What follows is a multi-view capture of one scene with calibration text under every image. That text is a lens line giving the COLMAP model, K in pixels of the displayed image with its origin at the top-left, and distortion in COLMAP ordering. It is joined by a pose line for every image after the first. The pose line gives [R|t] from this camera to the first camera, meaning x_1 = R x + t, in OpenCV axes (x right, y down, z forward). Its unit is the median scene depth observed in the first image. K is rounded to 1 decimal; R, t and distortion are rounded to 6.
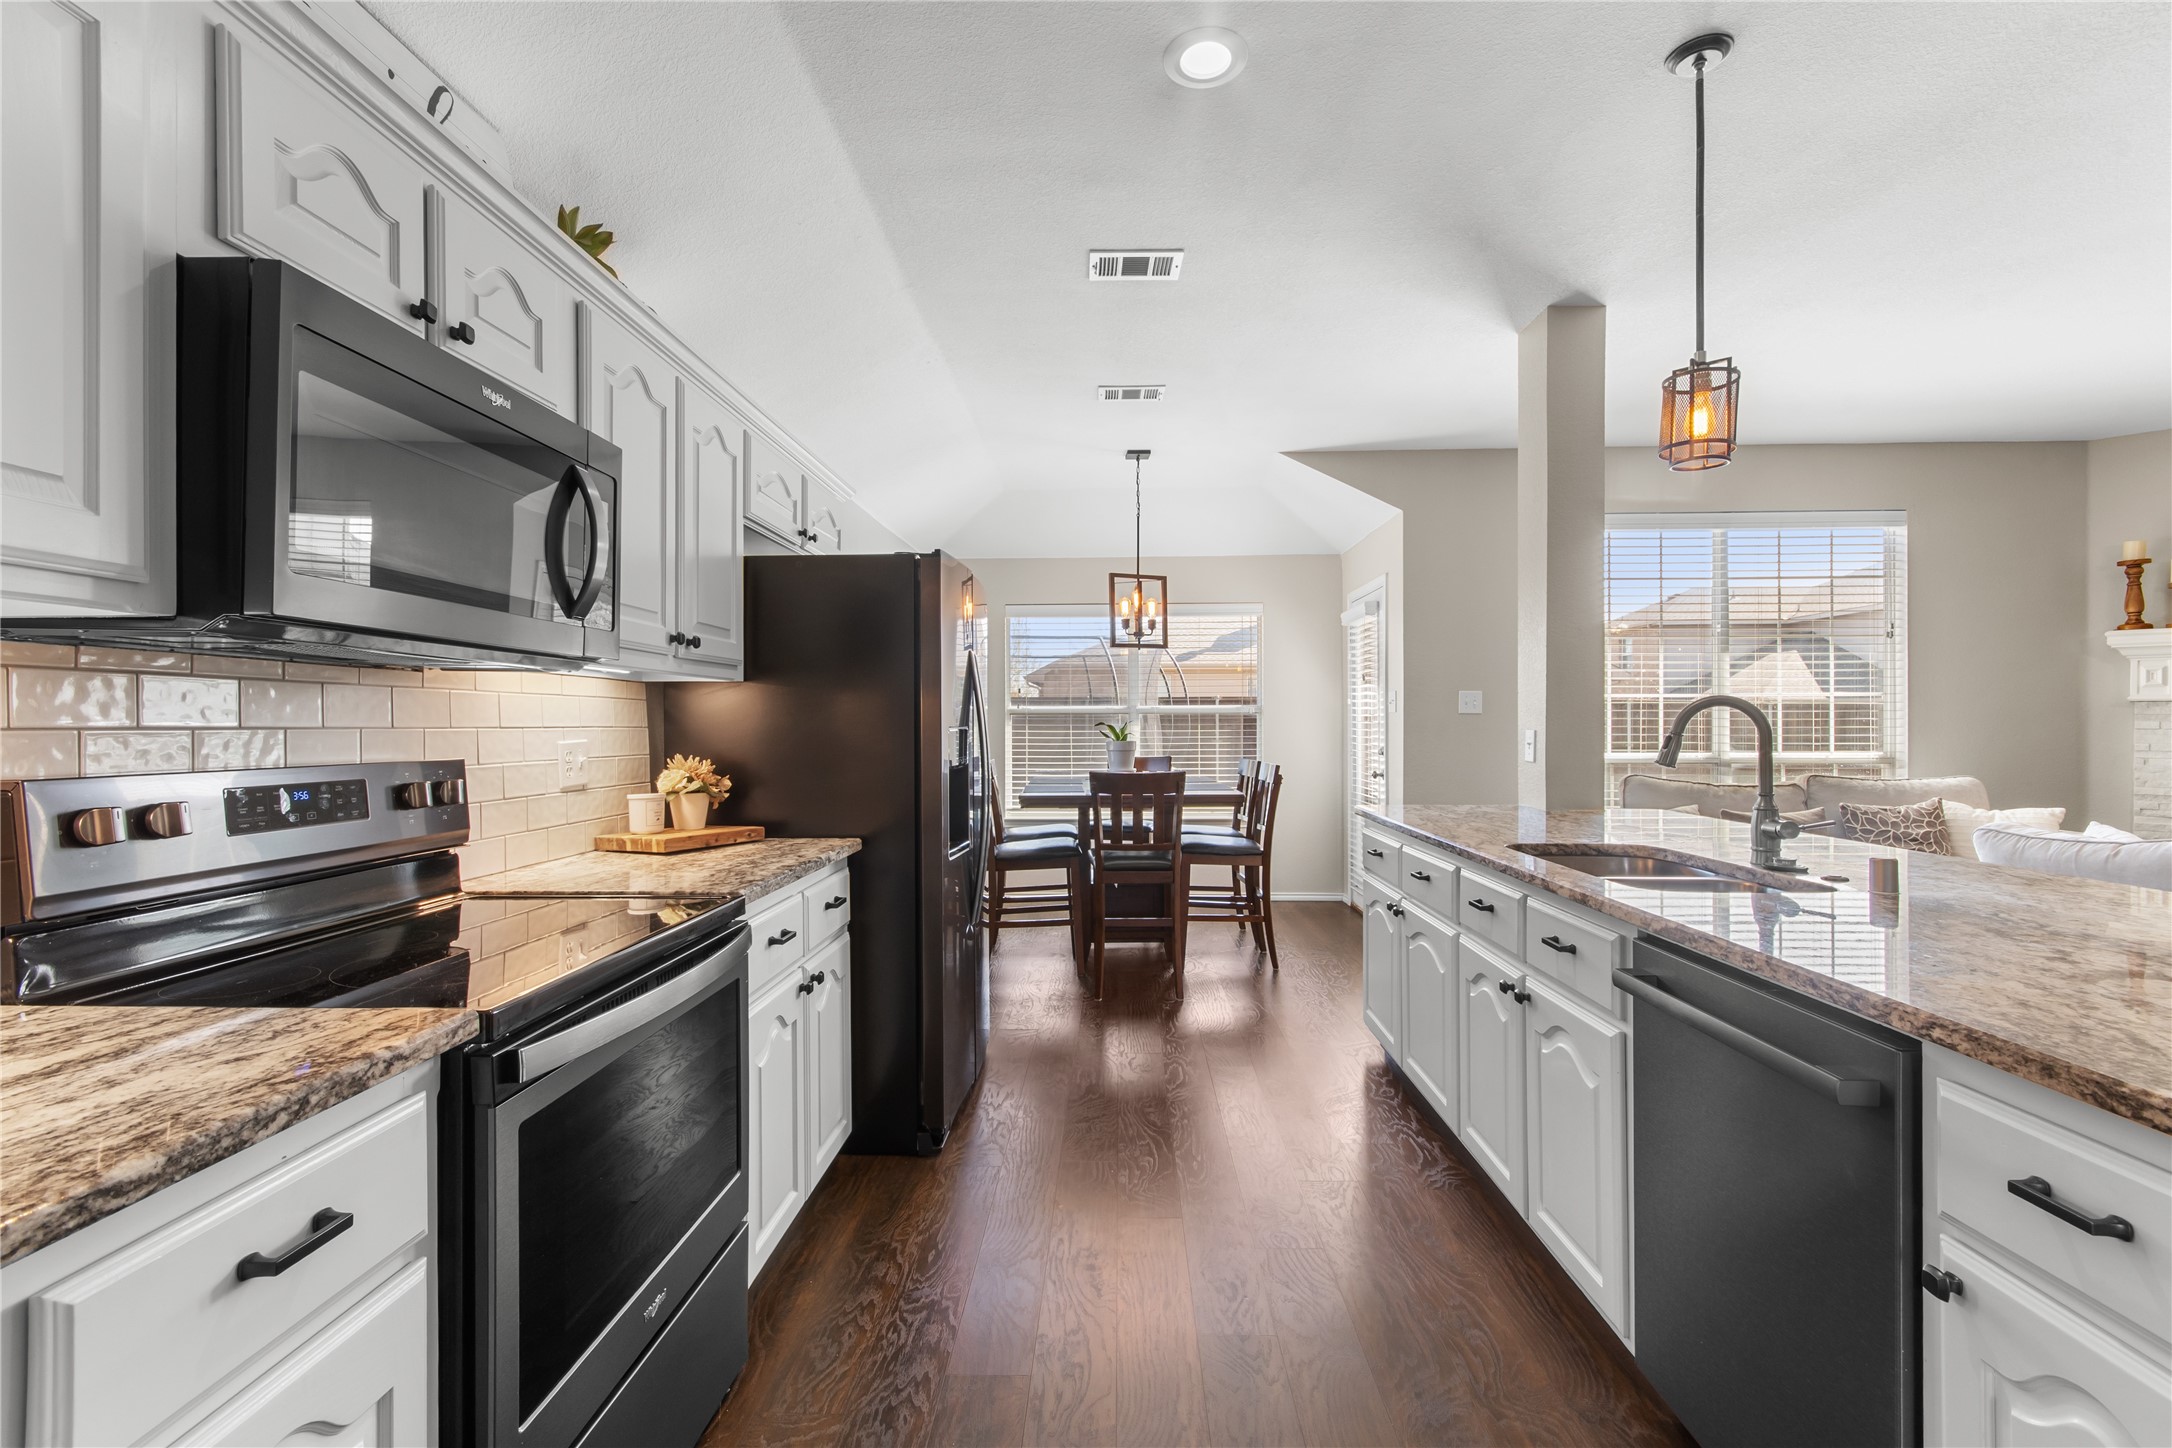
lens RADIAL K [[948.0, 0, 1086.5], [0, 948.0, 723.2], [0, 0, 1]] dist [0.005224, -0.001149]
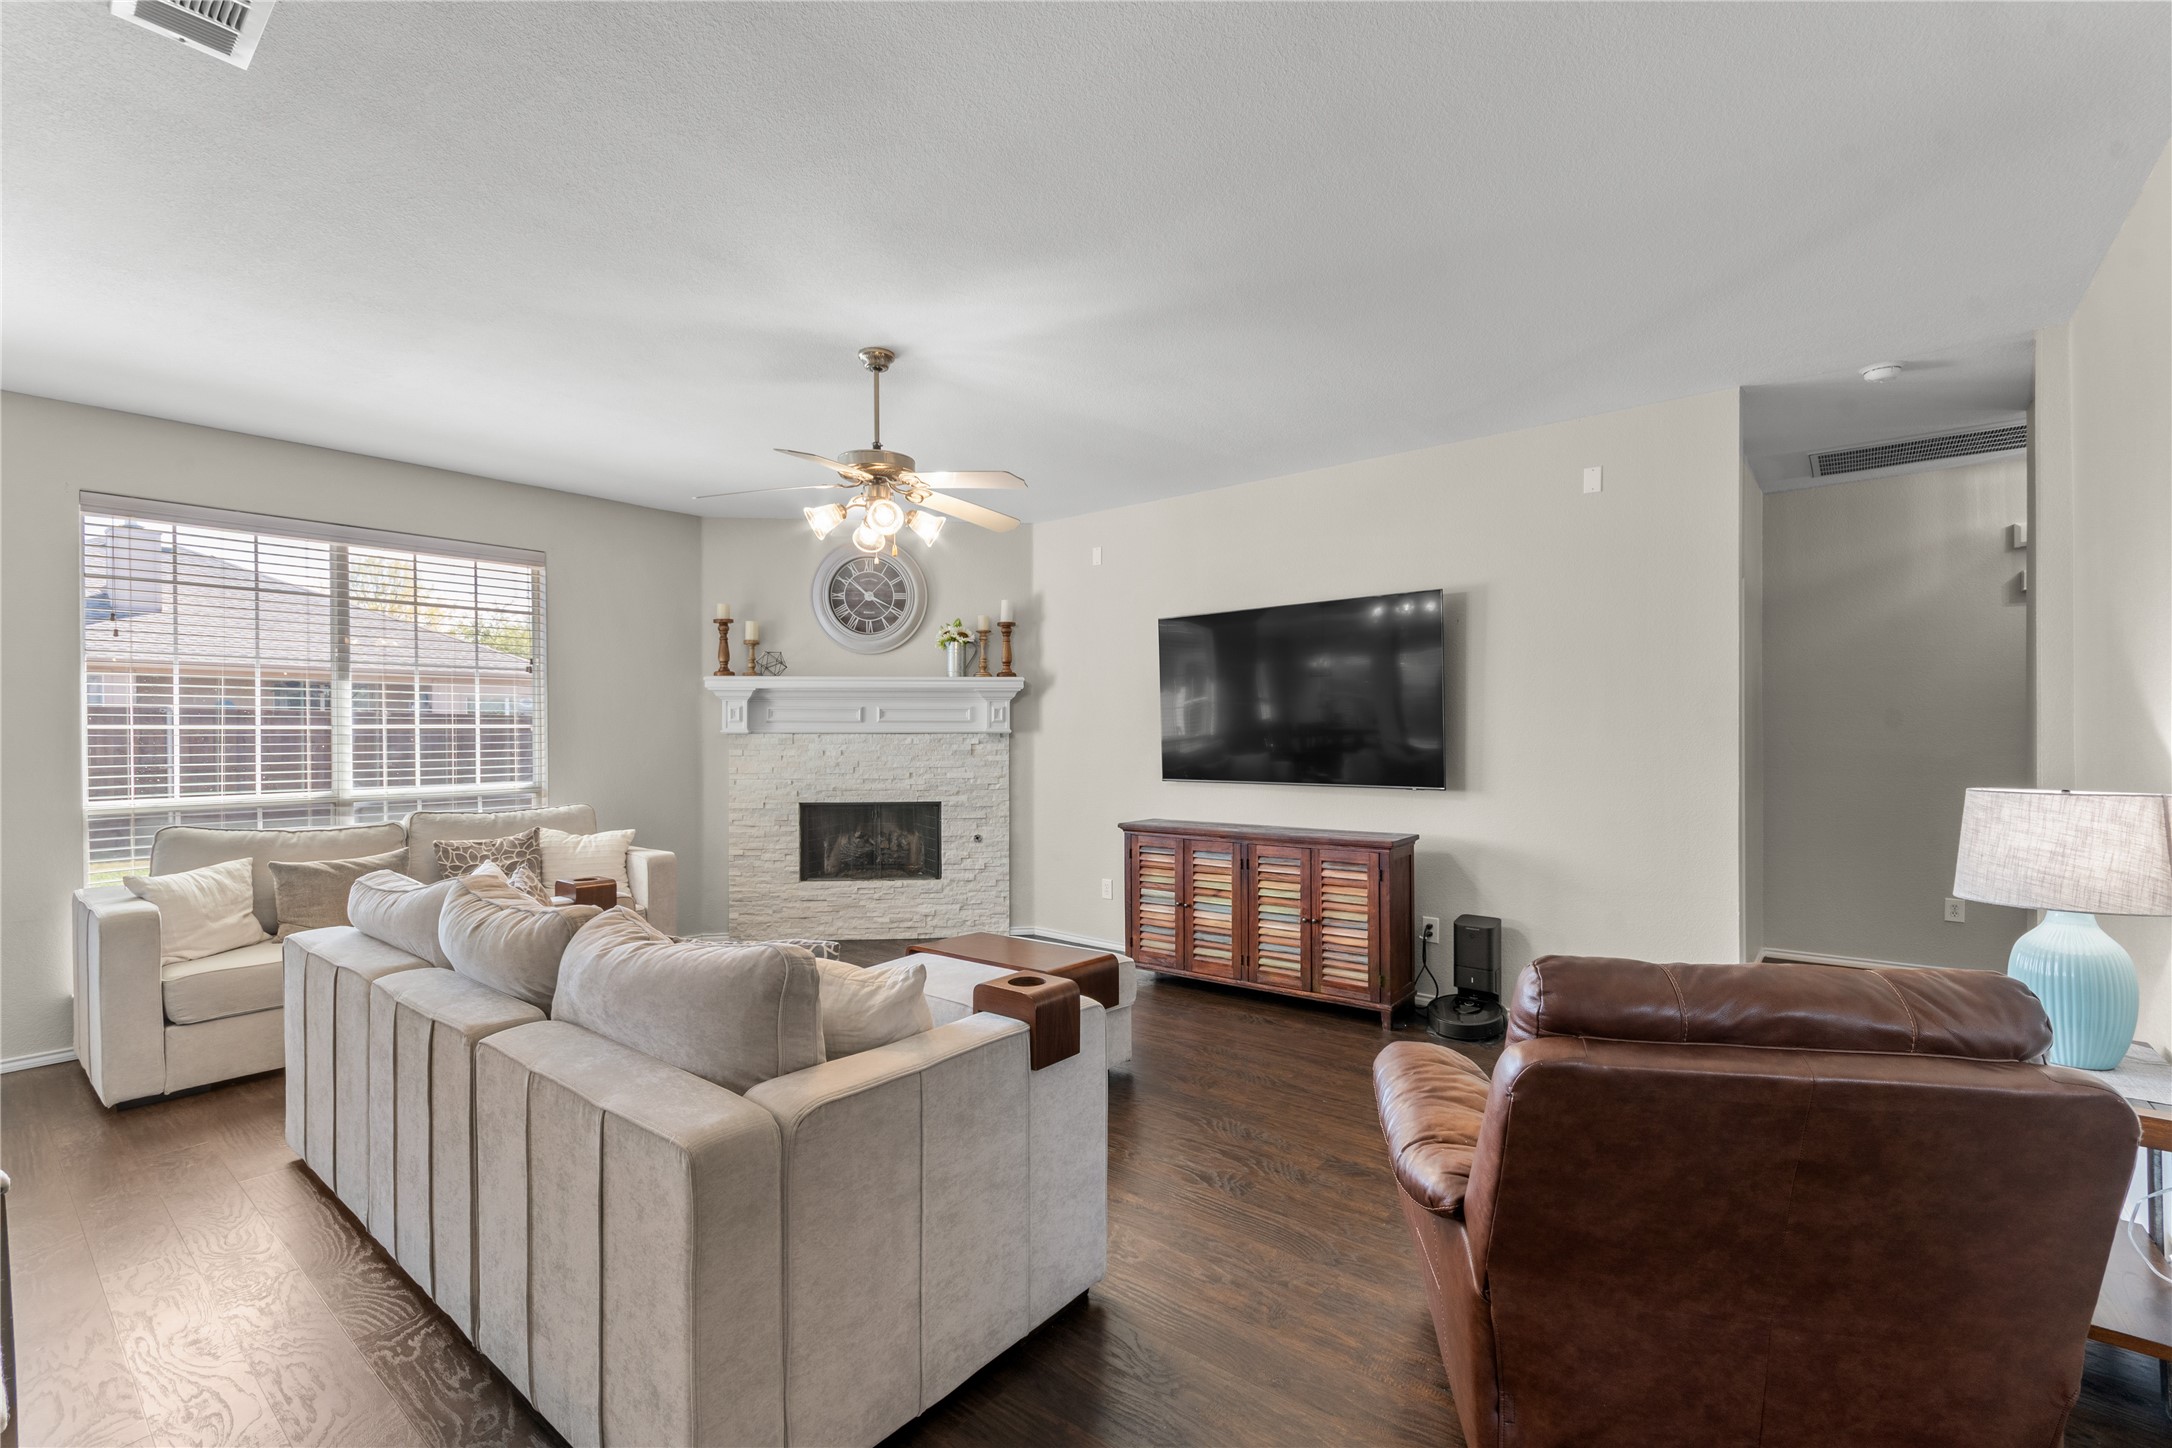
lens RADIAL K [[948.0, 0, 1077.8], [0, 948.0, 737.5], [0, 0, 1]] dist [0.005224, -0.001149]
pose [[0.606328, -0.007421, 0.795180, 0.519996], [0.003422, 0.999972, 0.006722, -0.032233], [-0.795207, -0.001355, 0.606336, -0.143788]]
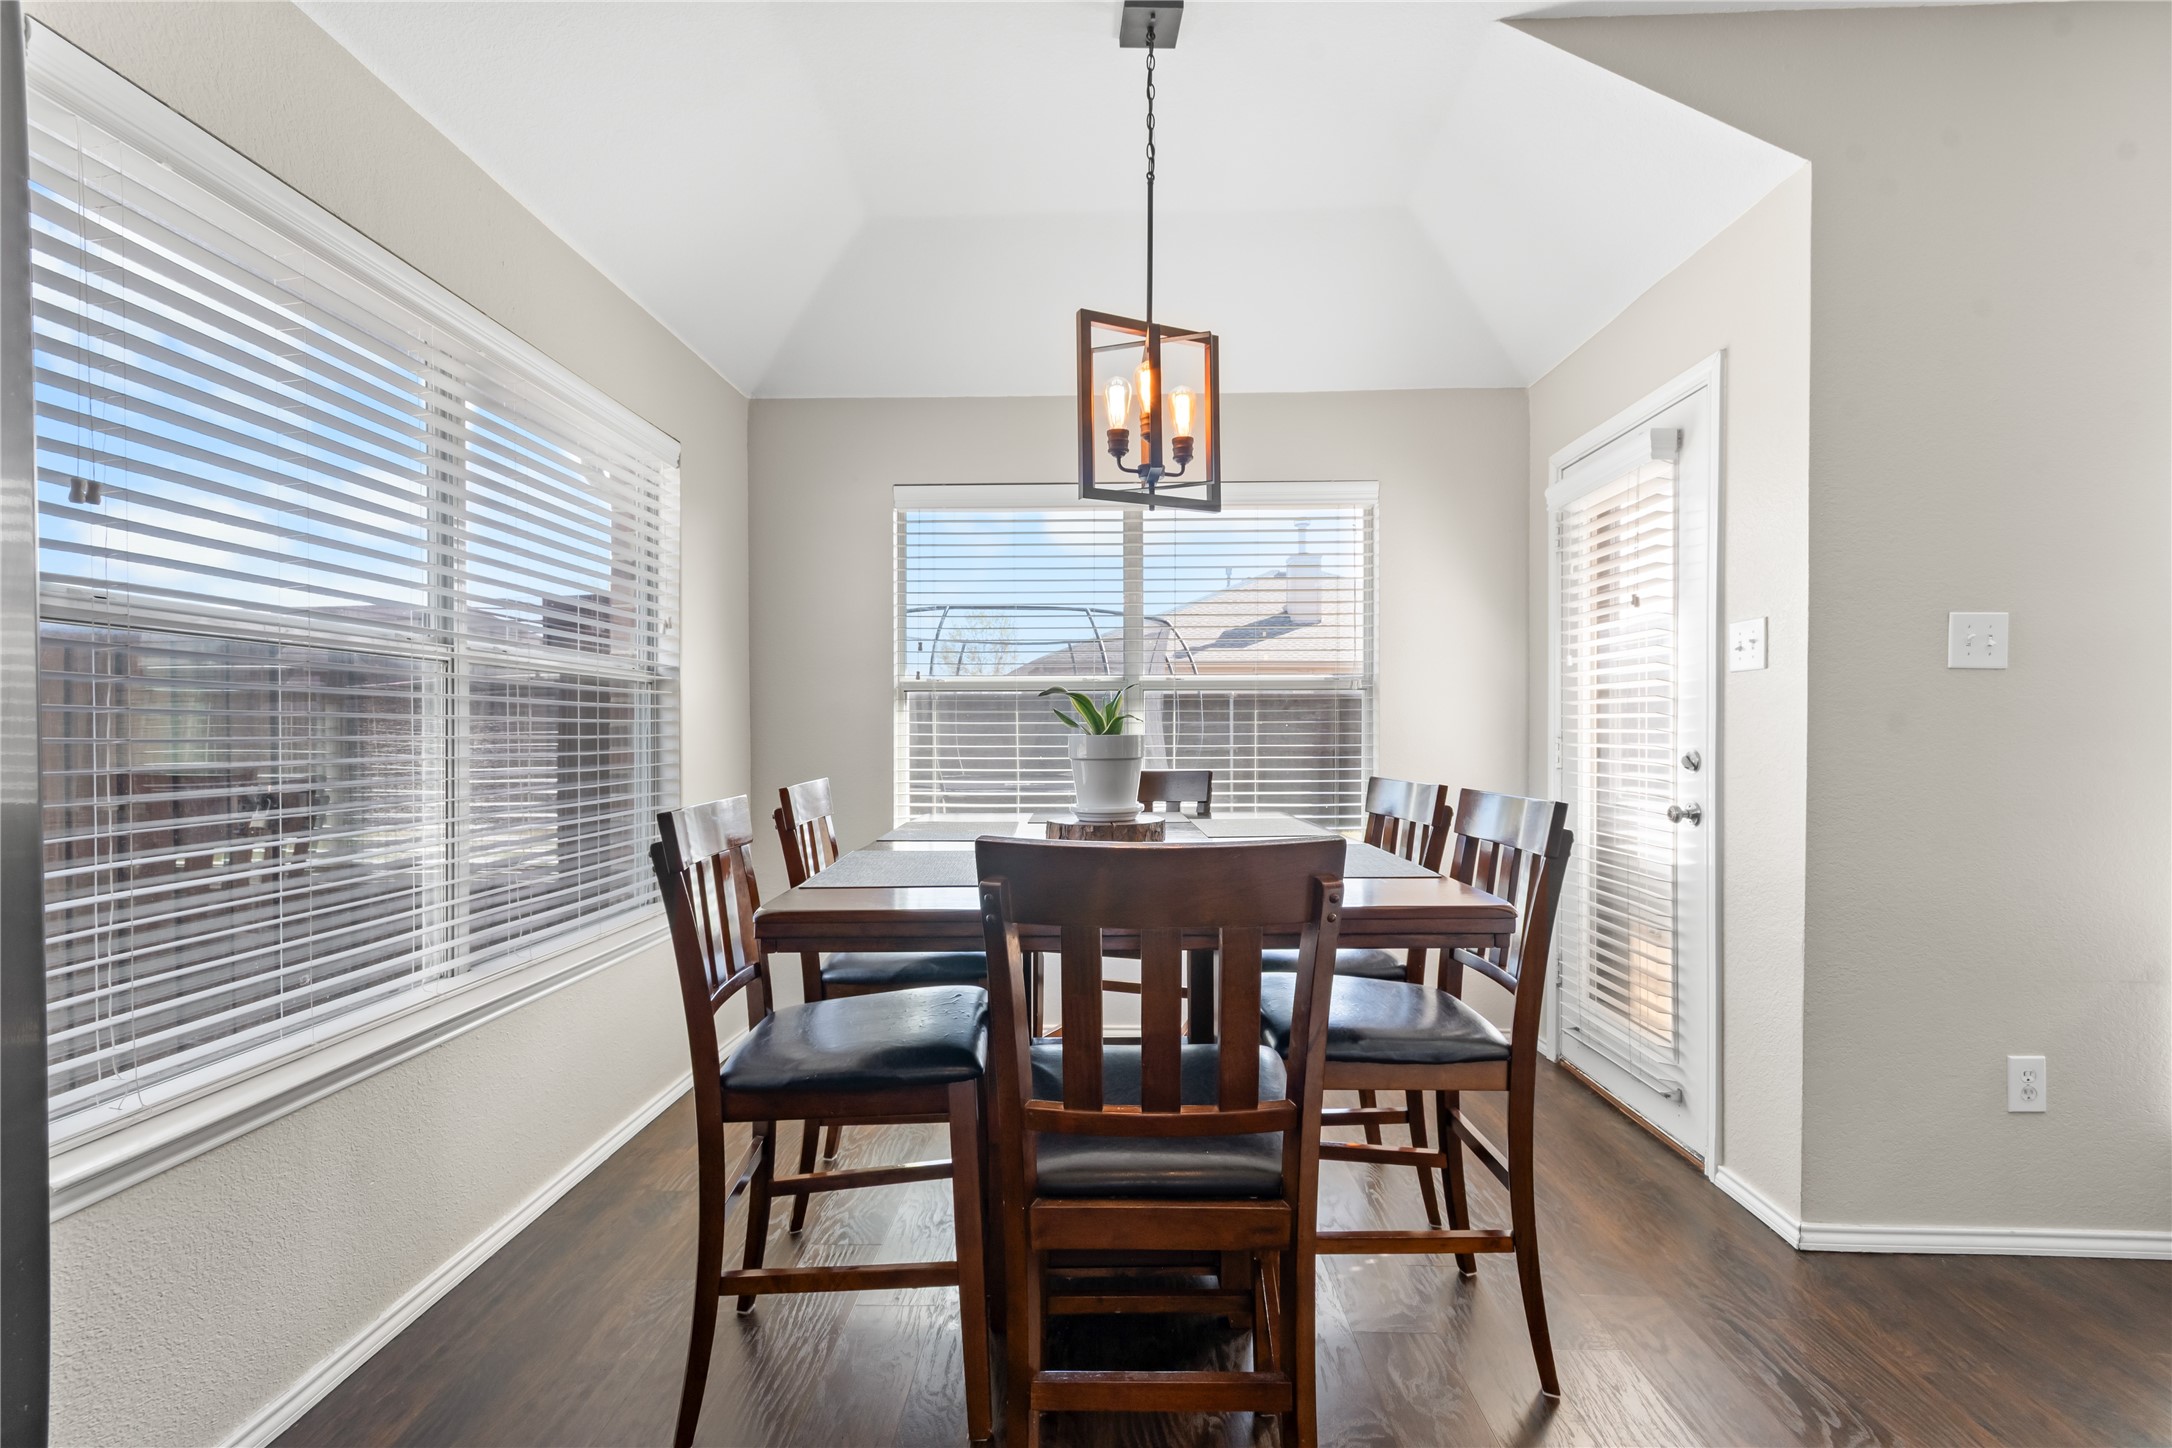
lens RADIAL K [[948.0, 0, 1083.7], [0, 948.0, 731.4], [0, 0, 1]] dist [0.005224, -0.001149]
pose [[0.999993, 0.001478, -0.003366, 0.037819], [-0.001485, 0.999997, -0.001827, 0.024357], [0.003363, 0.001832, 0.999993, 0.809103]]
